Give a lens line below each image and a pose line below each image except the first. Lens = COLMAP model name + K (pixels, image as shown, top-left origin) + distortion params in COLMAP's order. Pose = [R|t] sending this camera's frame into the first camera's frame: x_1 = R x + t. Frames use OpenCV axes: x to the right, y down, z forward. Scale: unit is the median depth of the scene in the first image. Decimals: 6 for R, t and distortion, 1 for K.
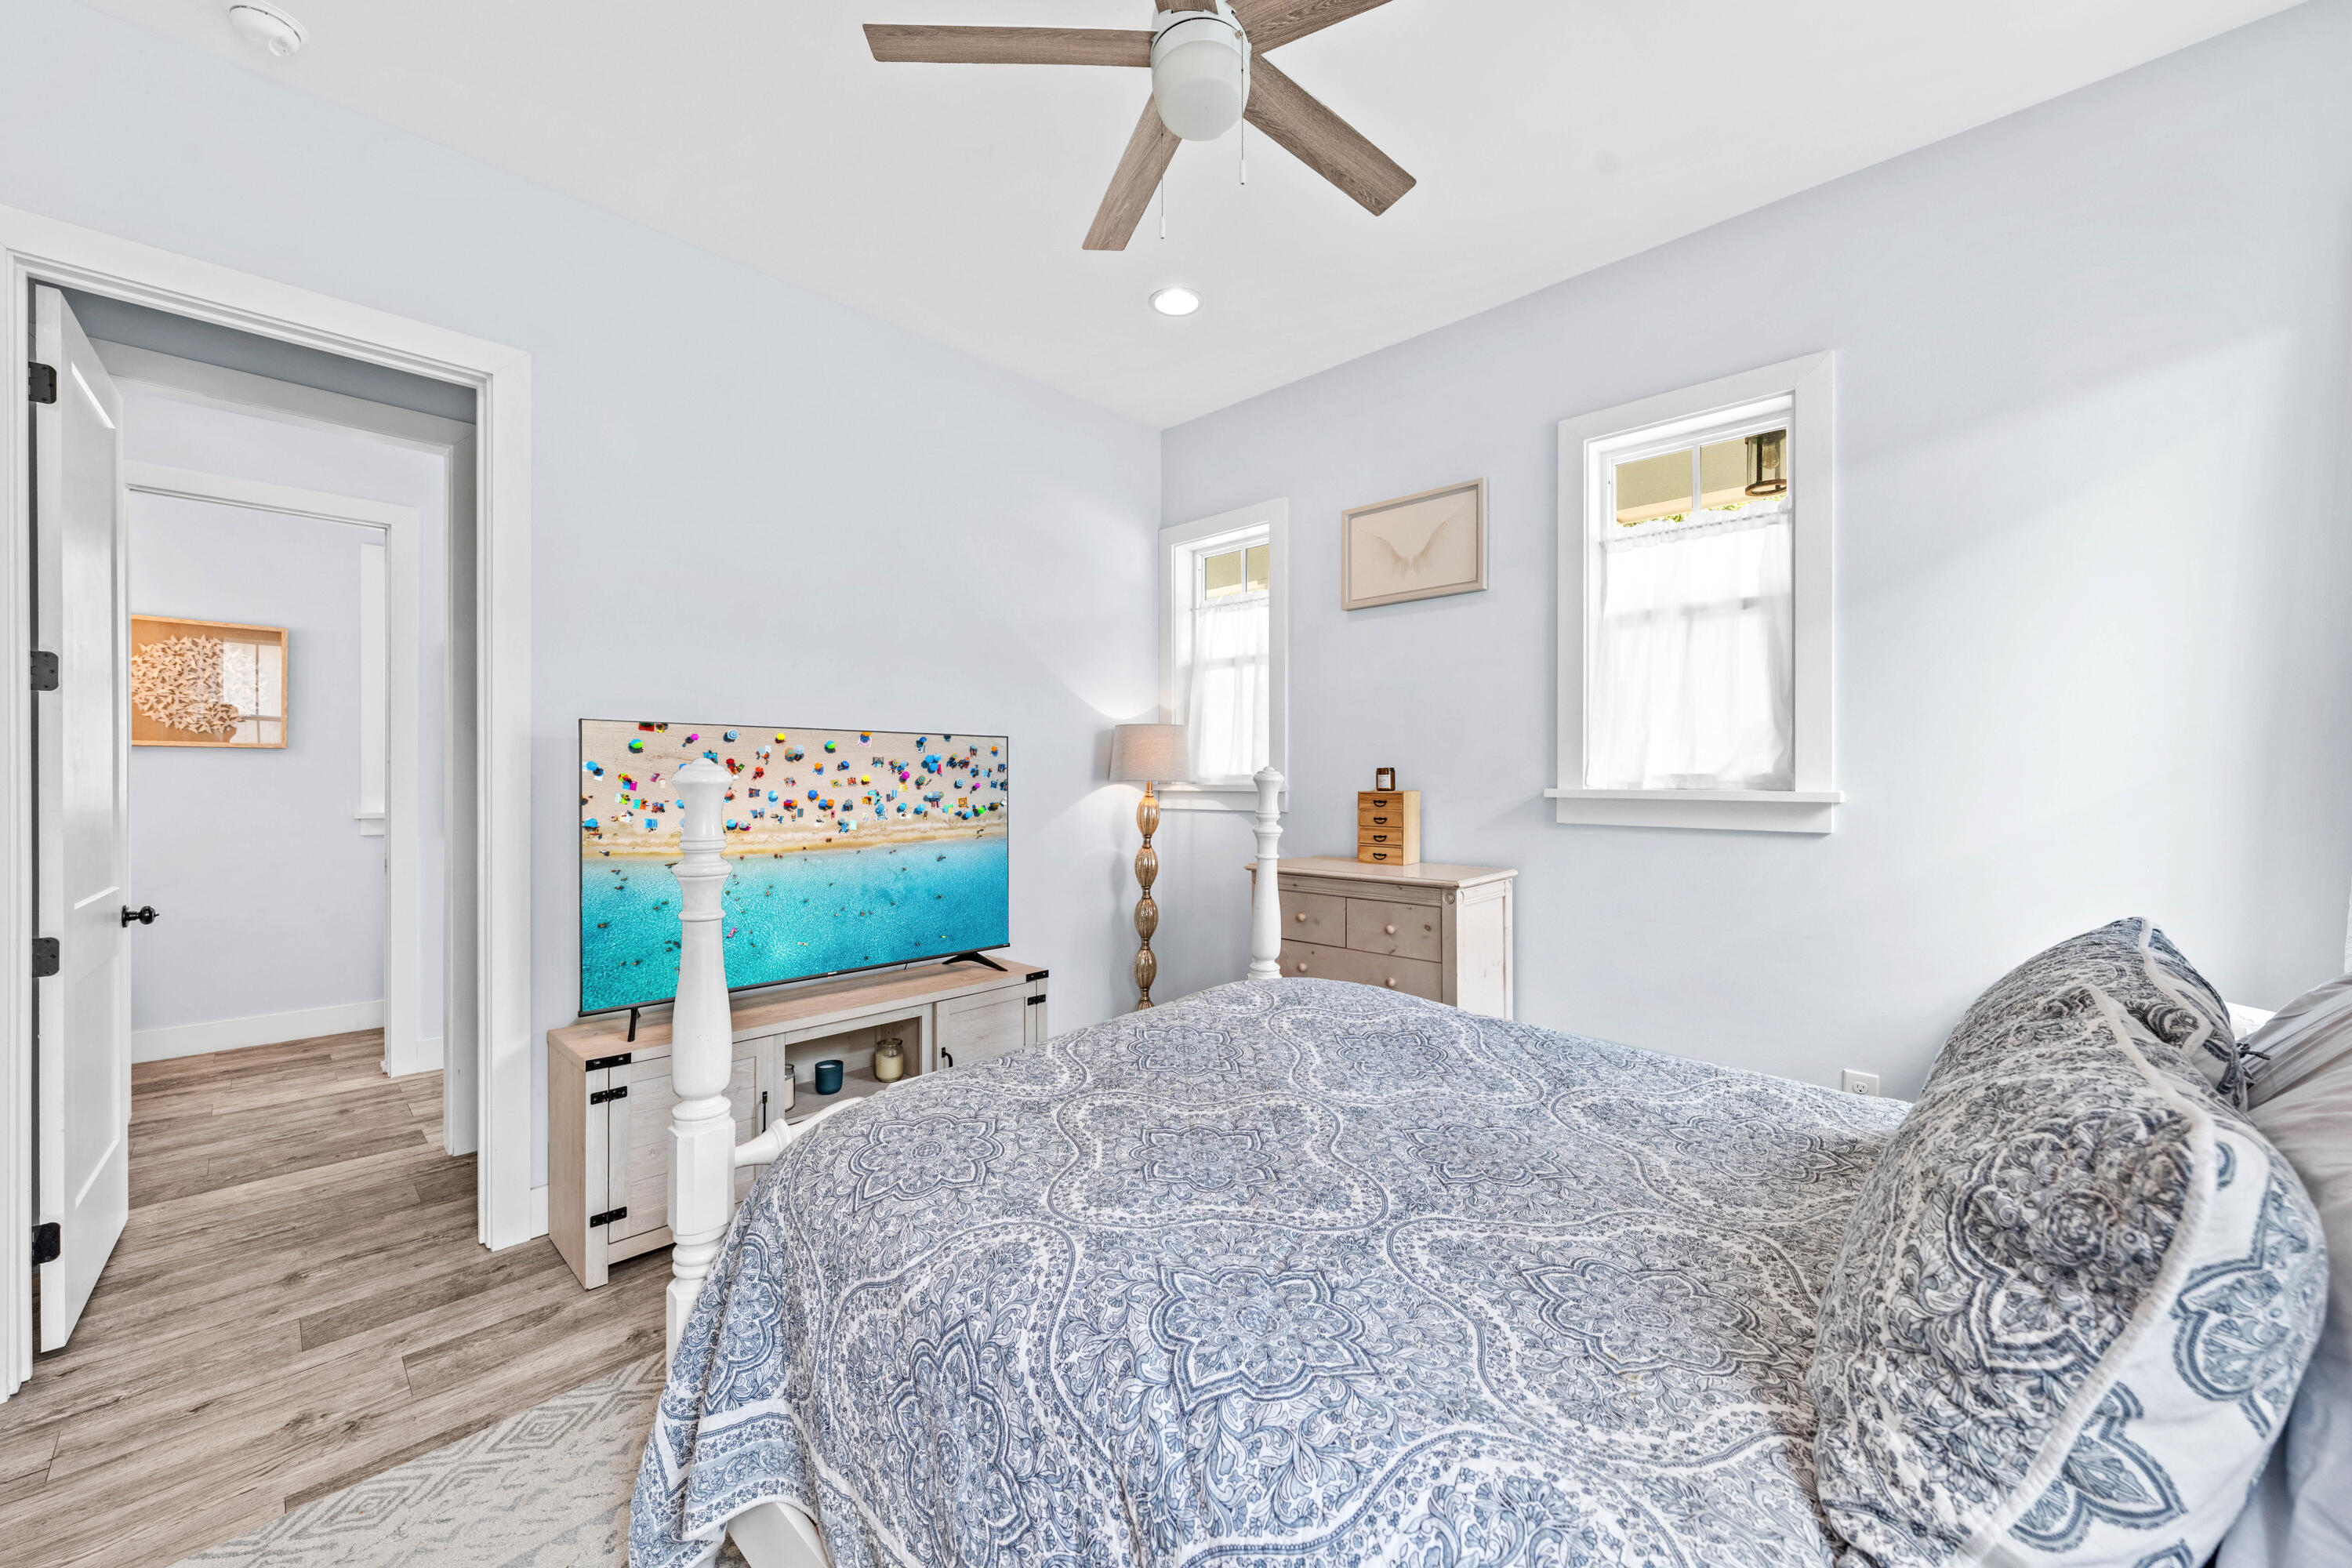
lens RADIAL K [[913.1, 0, 1174.0], [0, 913.1, 780.4], [0, 0, 1]] dist [-0.001972, 0.000734]
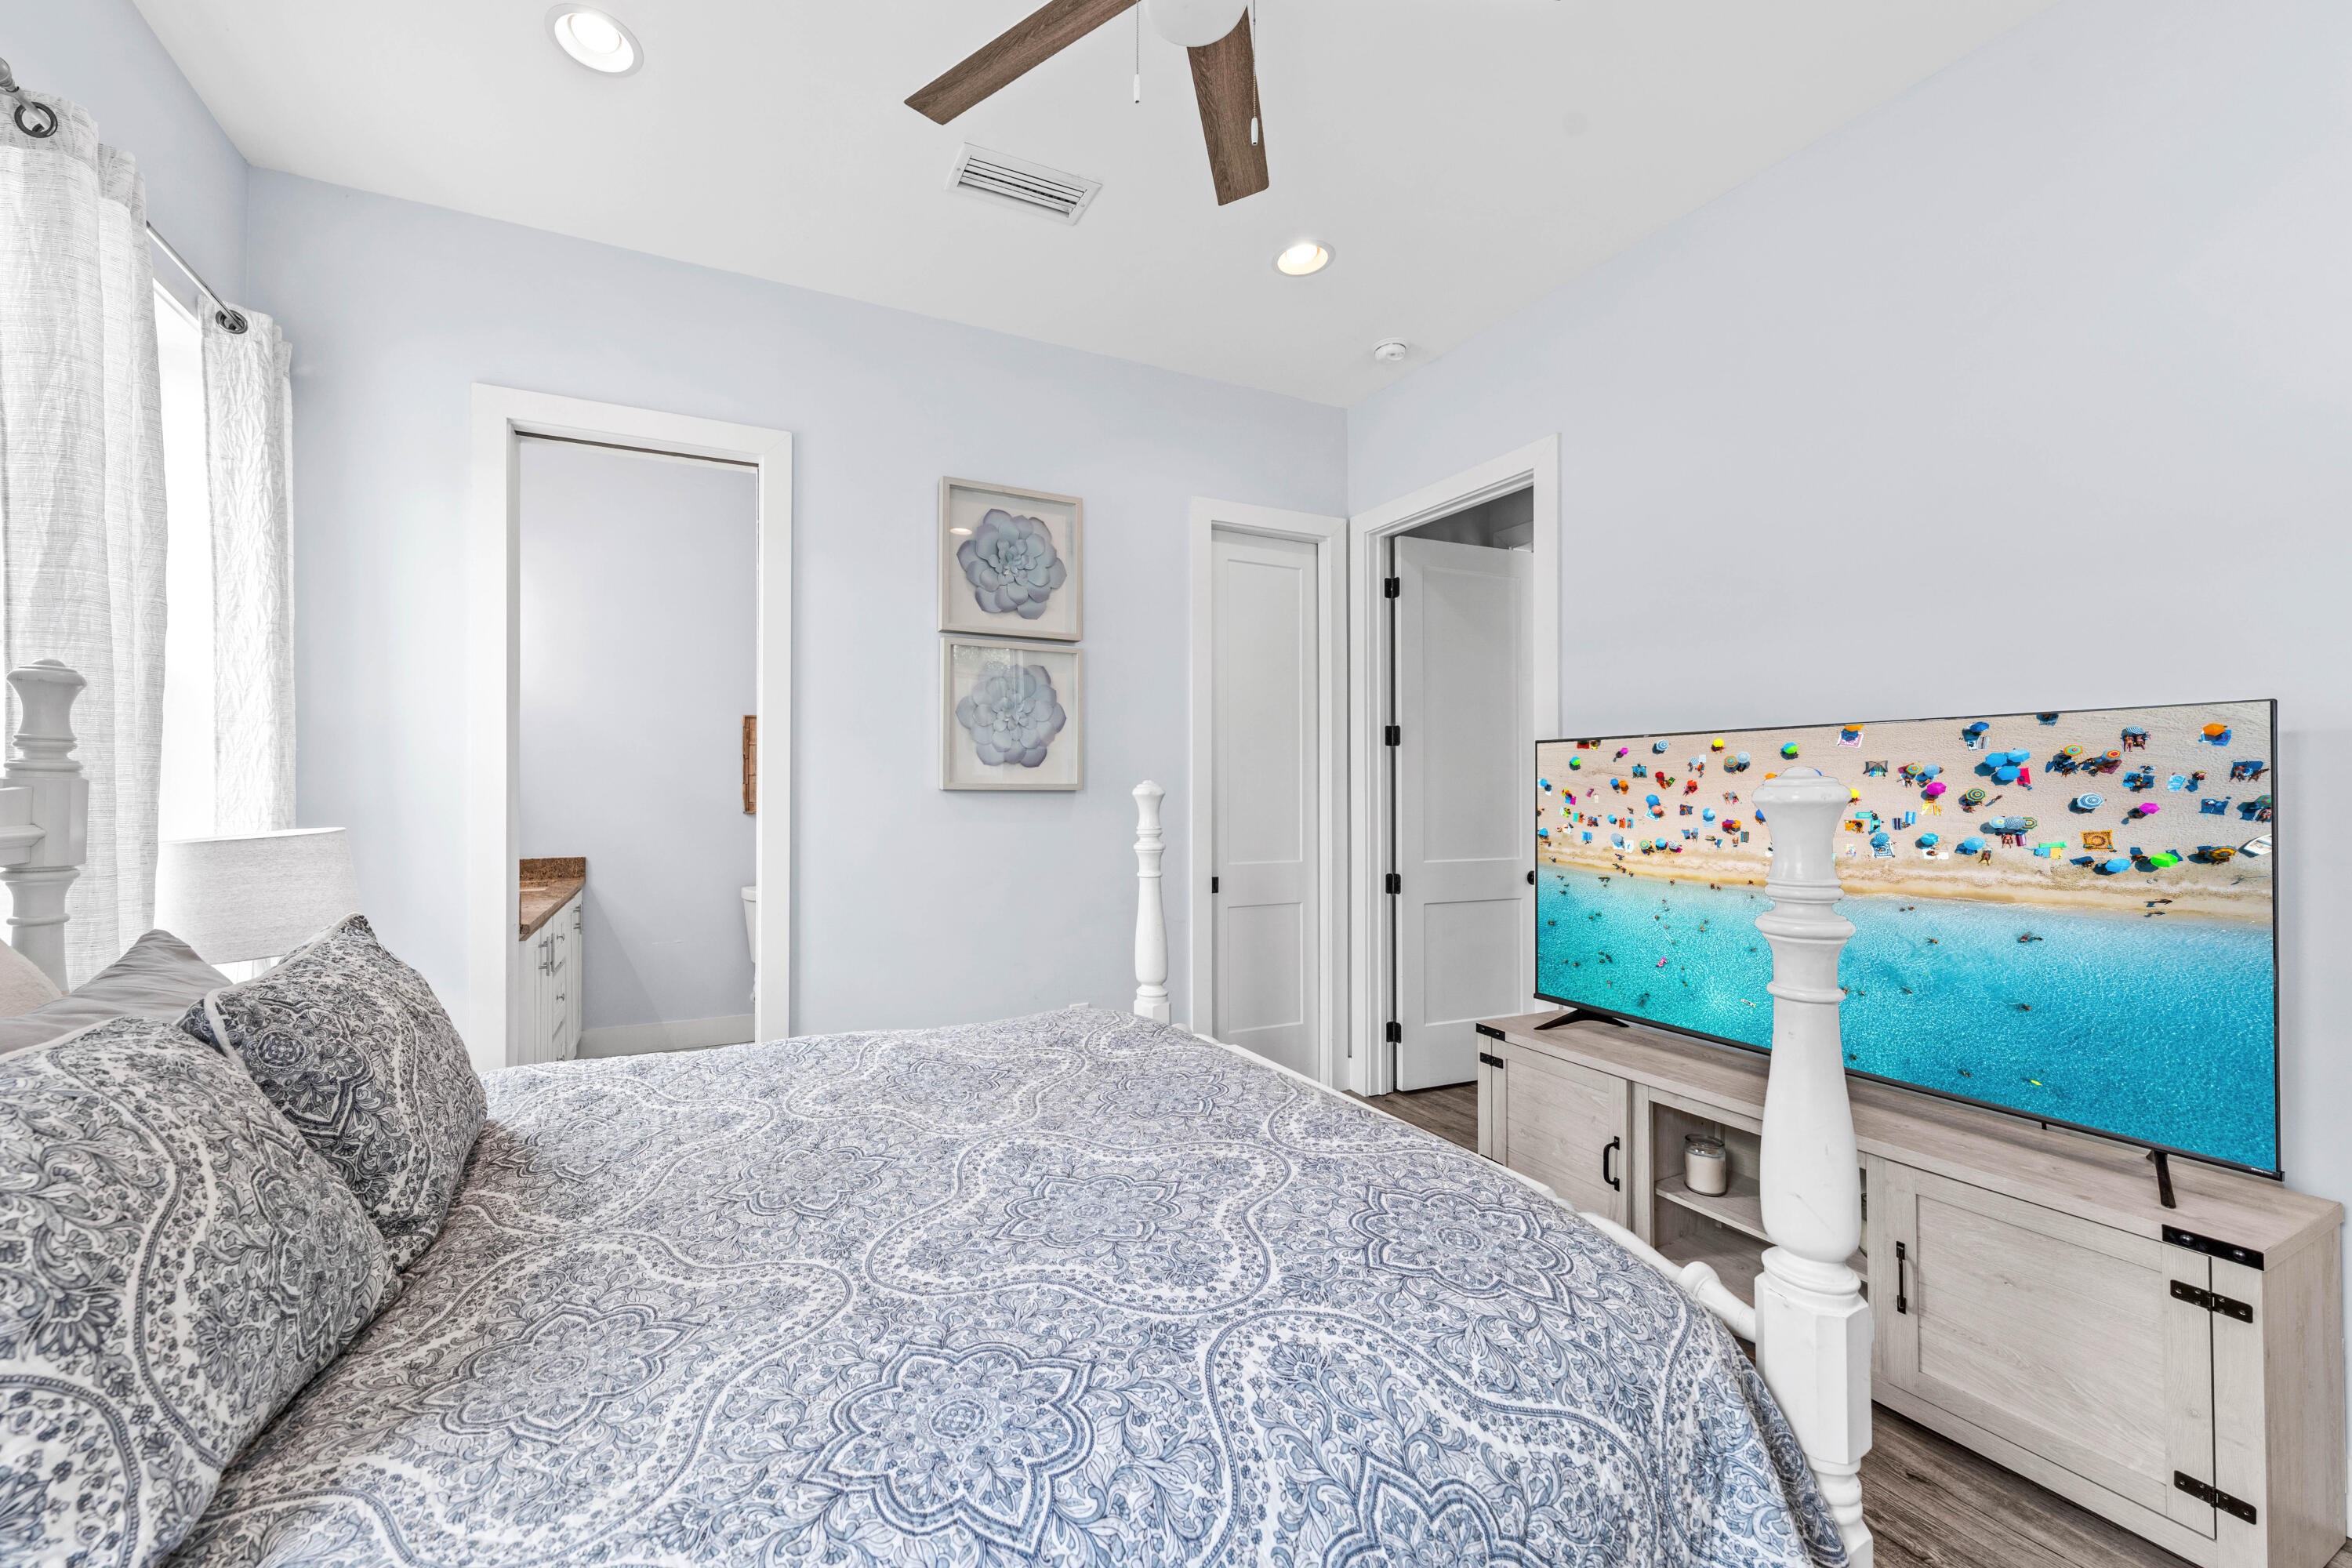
lens RADIAL K [[877.9, 0, 1175.8], [0, 877.9, 789.3], [0, 0, 1]] dist [-0.000182, -0.000675]
pose [[-0.335910, 0.003650, -0.941887, 0.438782], [0.006518, 0.999978, 0.001551, -0.009499], [0.941871, -0.005619, -0.335927, 0.729824]]
